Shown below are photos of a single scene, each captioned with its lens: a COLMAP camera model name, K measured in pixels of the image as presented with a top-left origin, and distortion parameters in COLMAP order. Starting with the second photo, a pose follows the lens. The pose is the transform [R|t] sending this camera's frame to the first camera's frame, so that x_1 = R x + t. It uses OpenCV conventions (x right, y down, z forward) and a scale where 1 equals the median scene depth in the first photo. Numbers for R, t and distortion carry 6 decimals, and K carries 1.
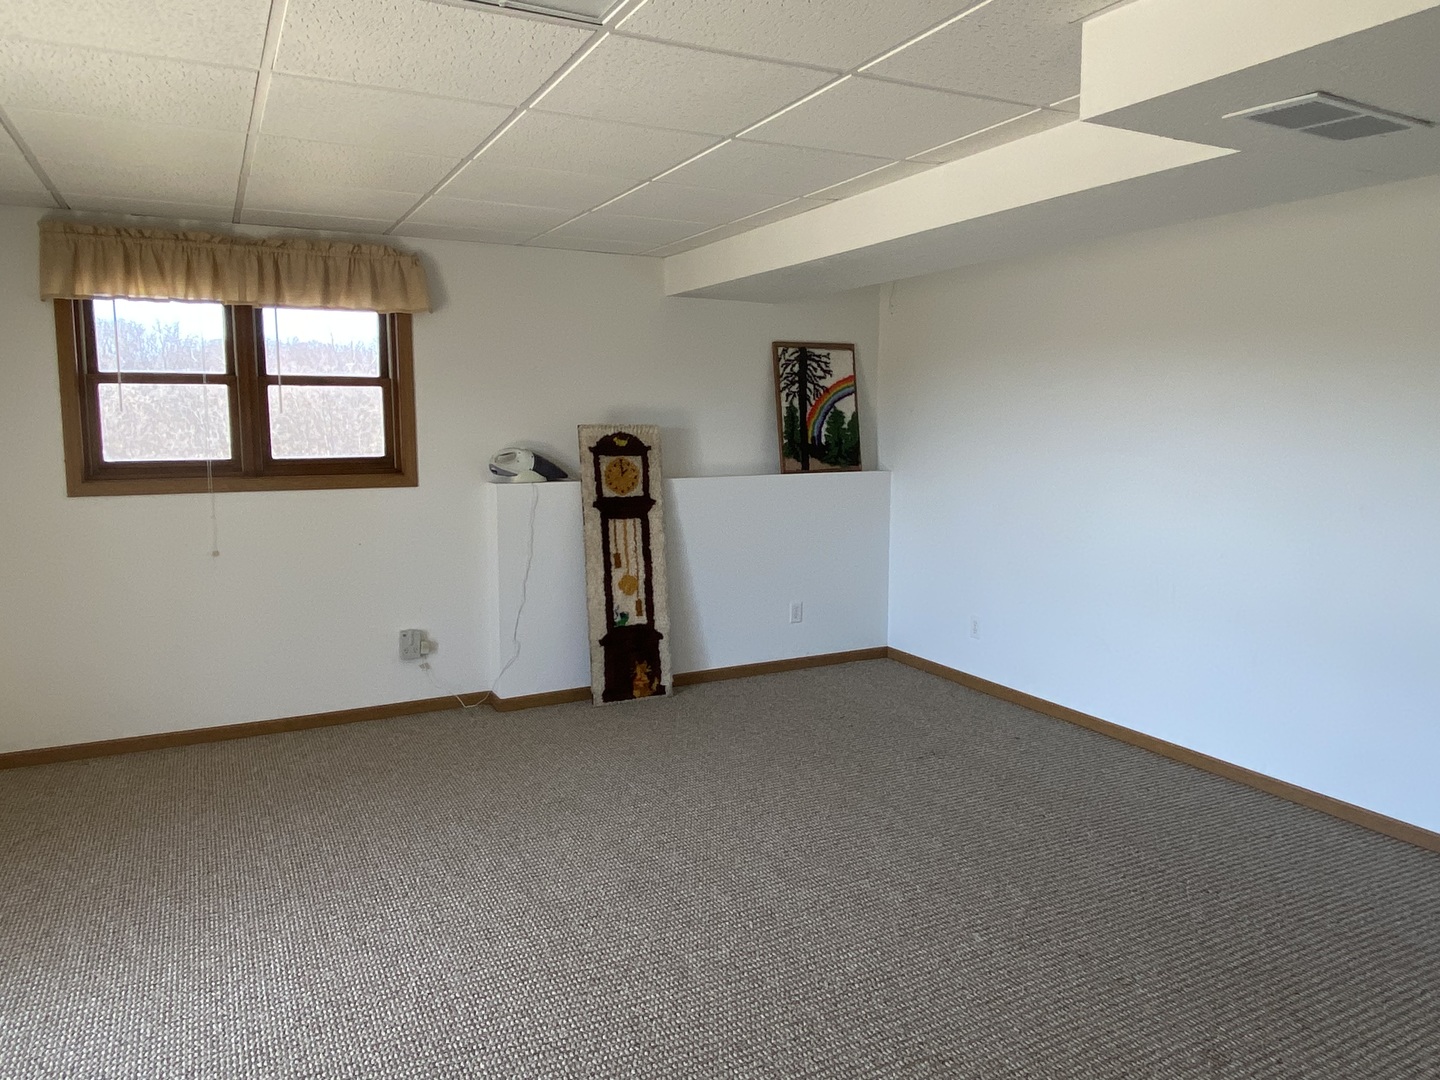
lens RADIAL K [[969.5, 0, 720.7], [0, 969.5, 532.7], [0, 0, 1]] dist [0.070262, -0.093634]
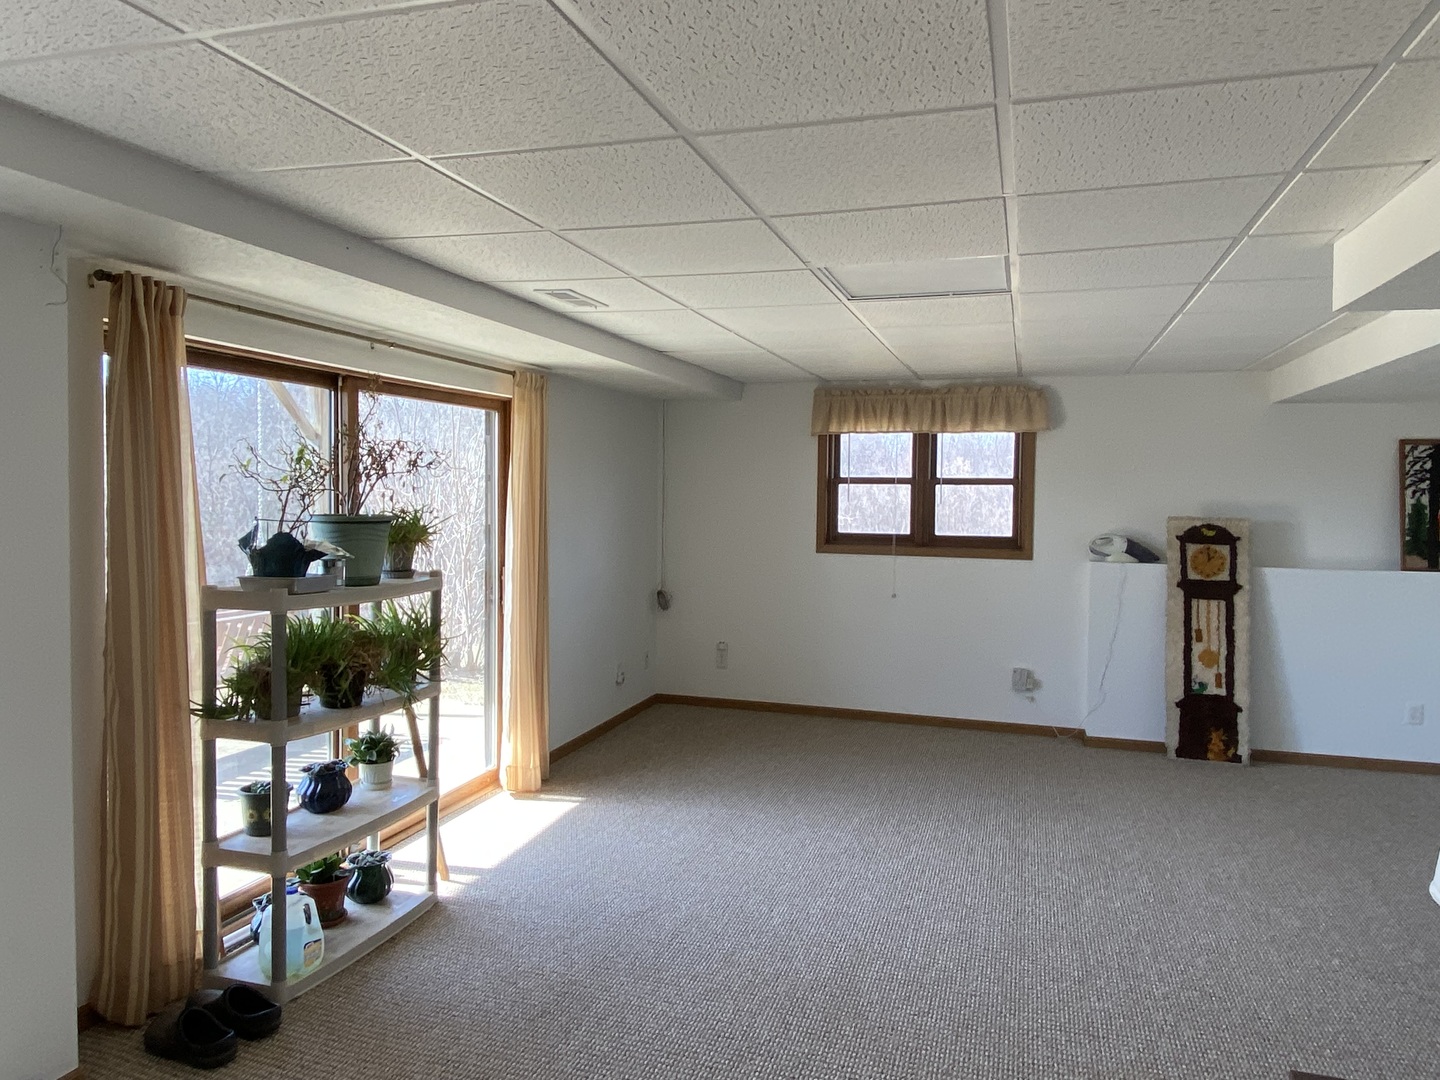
lens RADIAL K [[969.5, 0, 720.7], [0, 969.5, 532.7], [0, 0, 1]] dist [0.070262, -0.093634]
pose [[0.707084, 0.039606, -0.706019, 0.309277], [-0.097637, 0.994335, -0.042004, 0.012032], [0.700356, 0.098634, 0.706946, -0.224033]]
